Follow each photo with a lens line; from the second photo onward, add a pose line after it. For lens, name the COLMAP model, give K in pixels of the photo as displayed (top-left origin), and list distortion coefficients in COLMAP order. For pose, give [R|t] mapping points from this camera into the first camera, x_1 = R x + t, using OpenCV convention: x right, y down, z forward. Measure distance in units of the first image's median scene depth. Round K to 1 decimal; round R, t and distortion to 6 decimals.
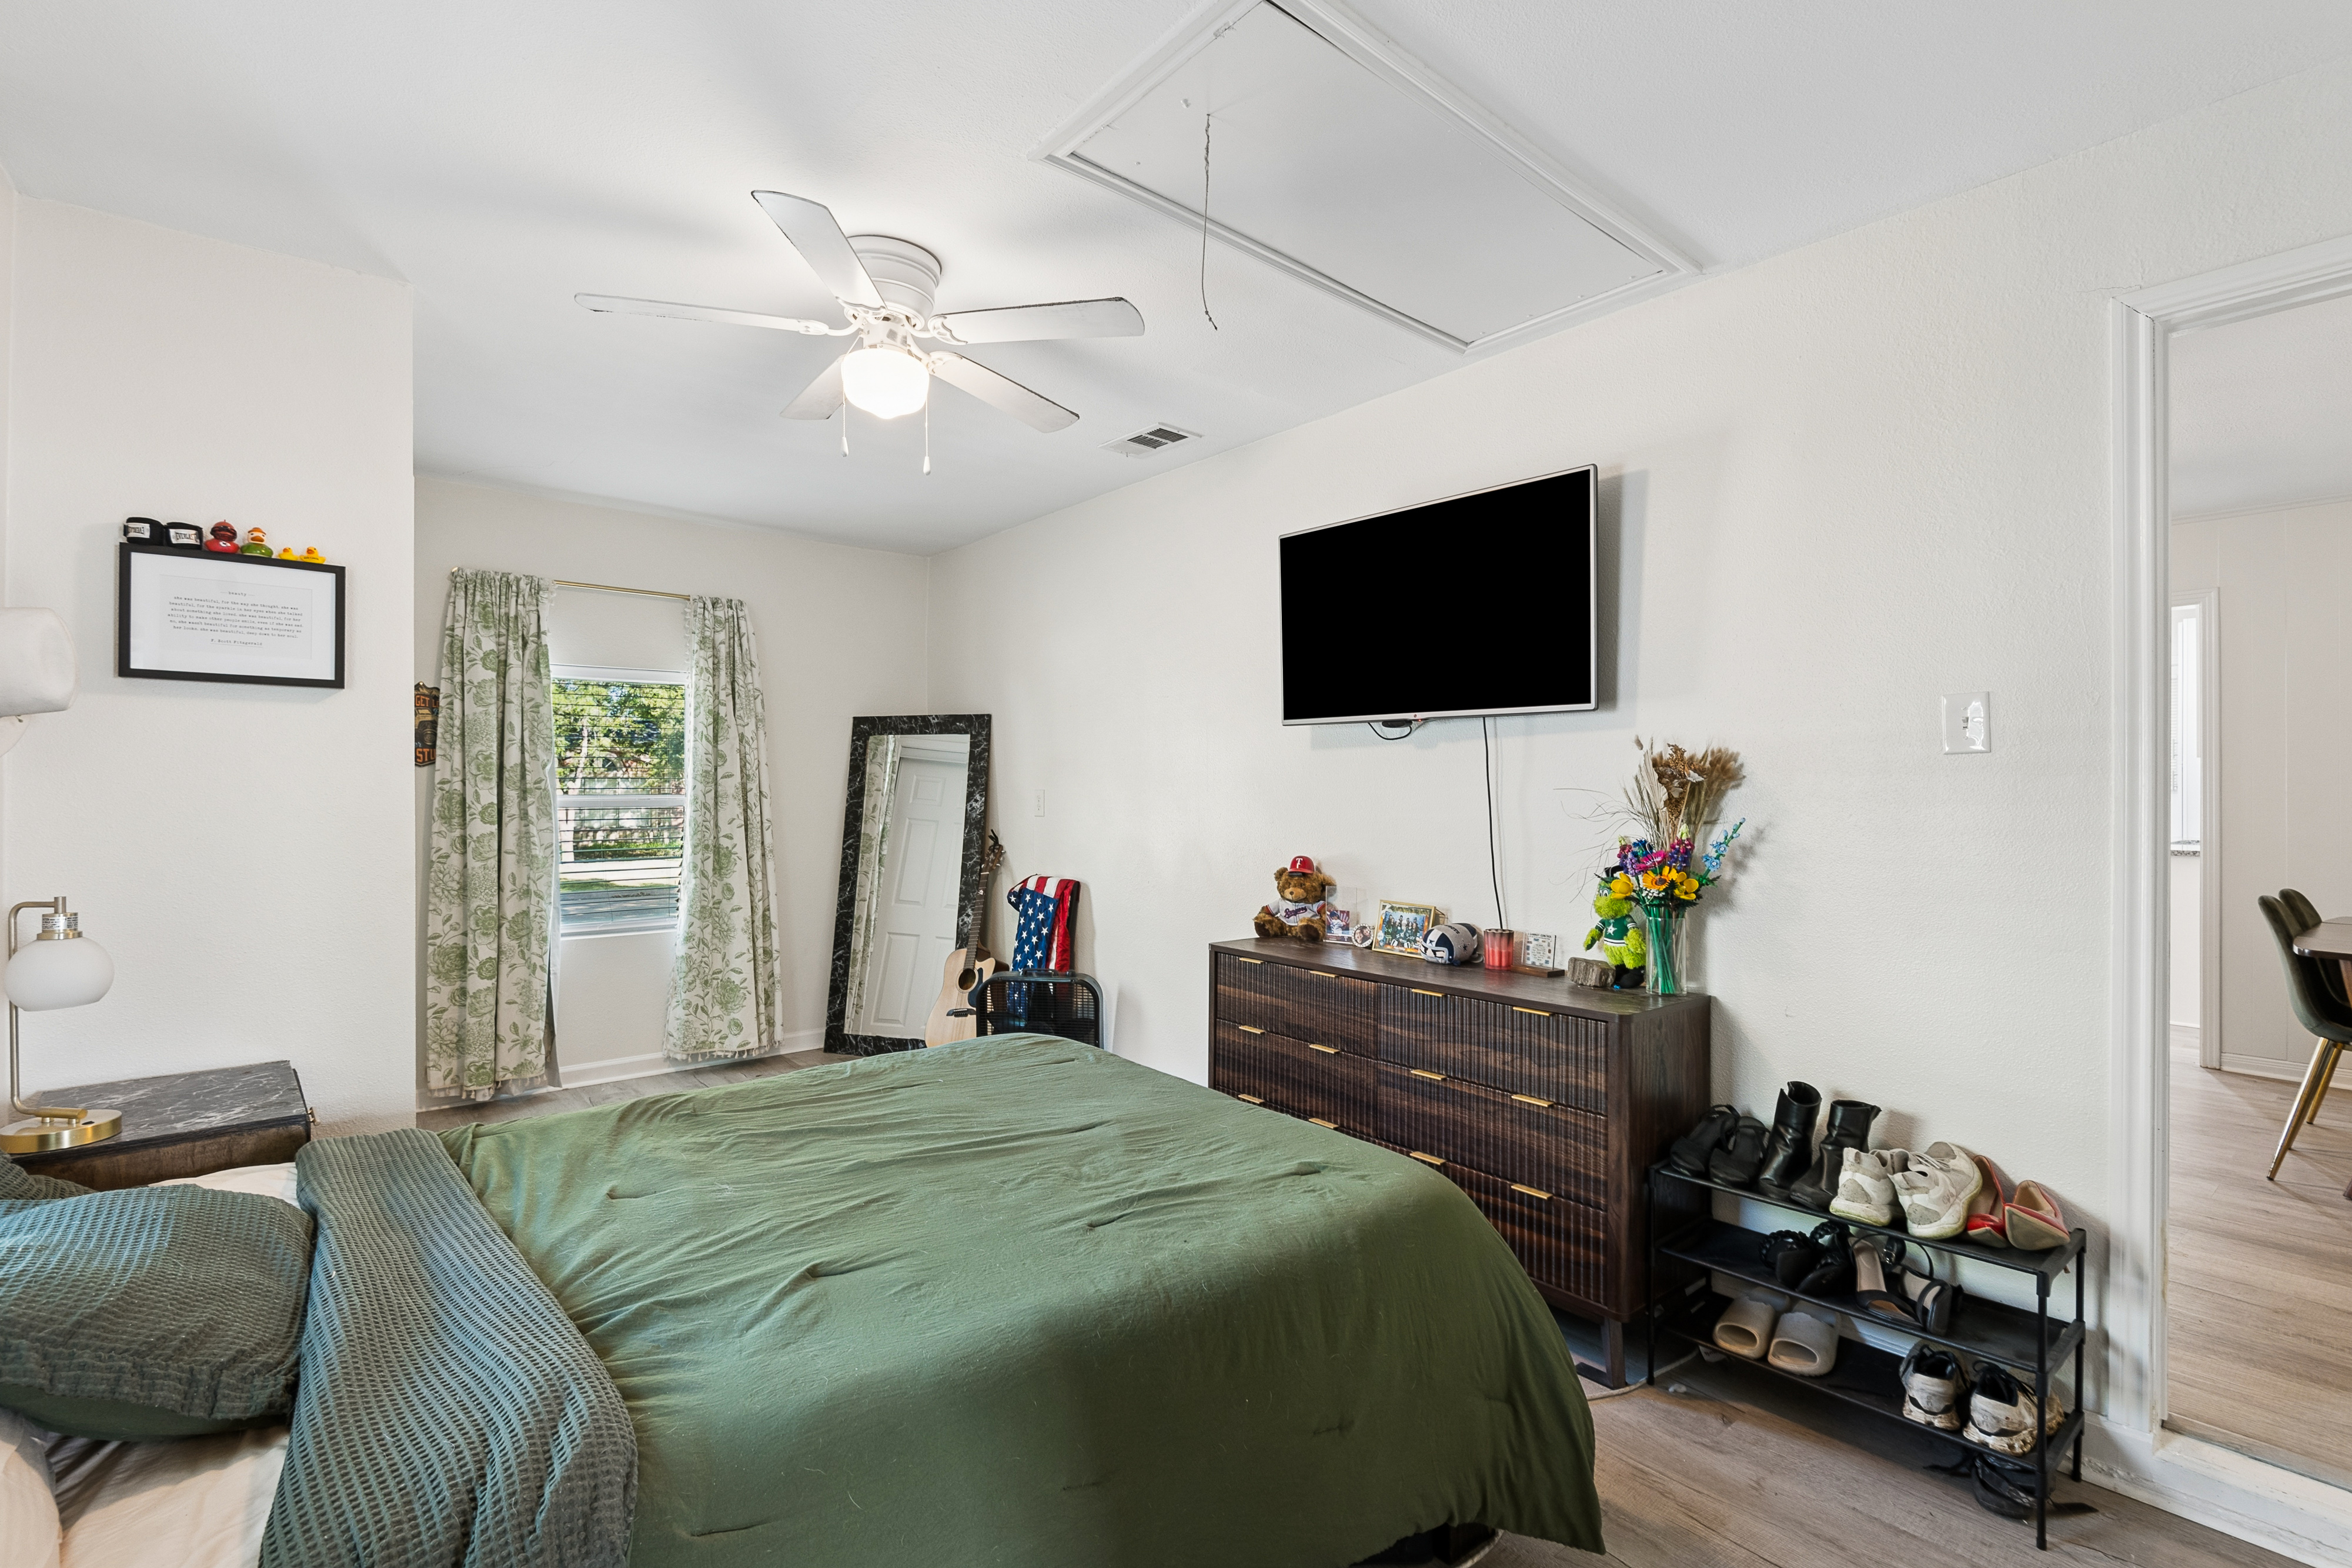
lens RADIAL K [[1085.8, 0, 1172.1], [0, 1085.8, 791.5], [0, 0, 1]] dist [0.027158, -0.023102]
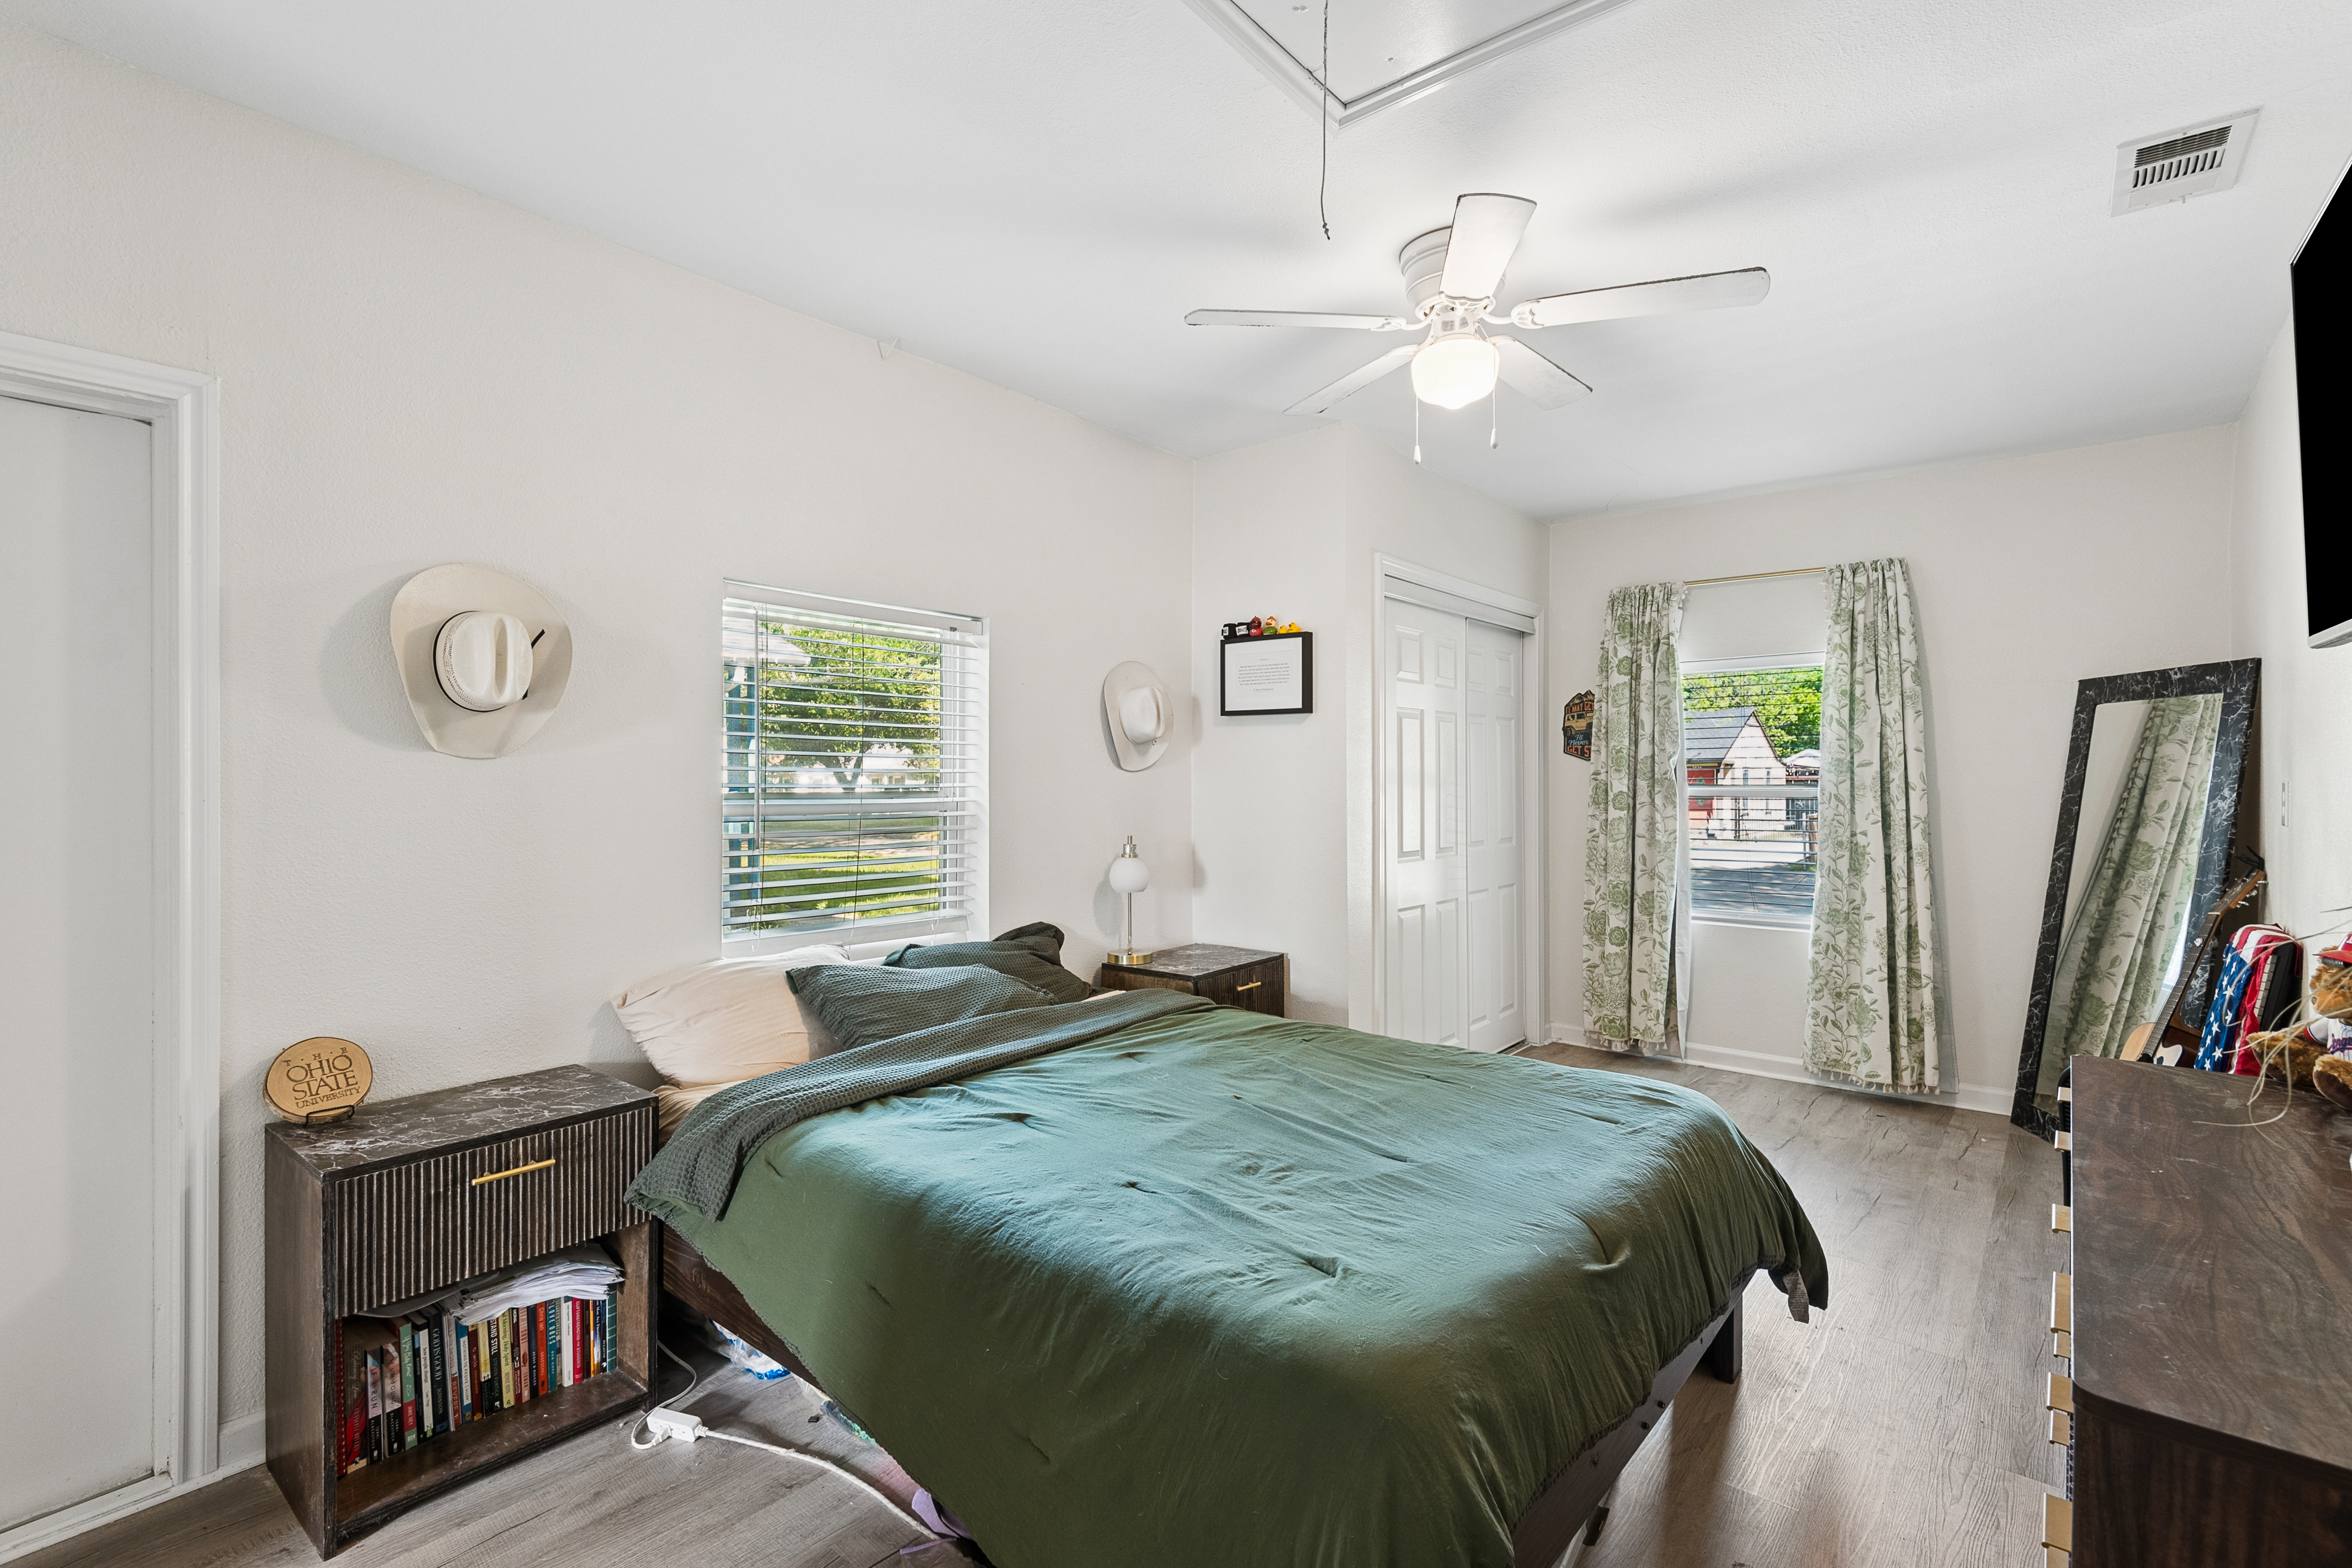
lens RADIAL K [[1083.1, 0, 1188.4], [0, 1083.1, 779.0], [0, 0, 1]] dist [0.037762, -0.024245]
pose [[0.168758, 0.001263, -0.985657, 0.408689], [-0.001530, 0.999998, 0.001020, -0.002765], [0.985656, 0.001336, 0.168759, 0.355415]]
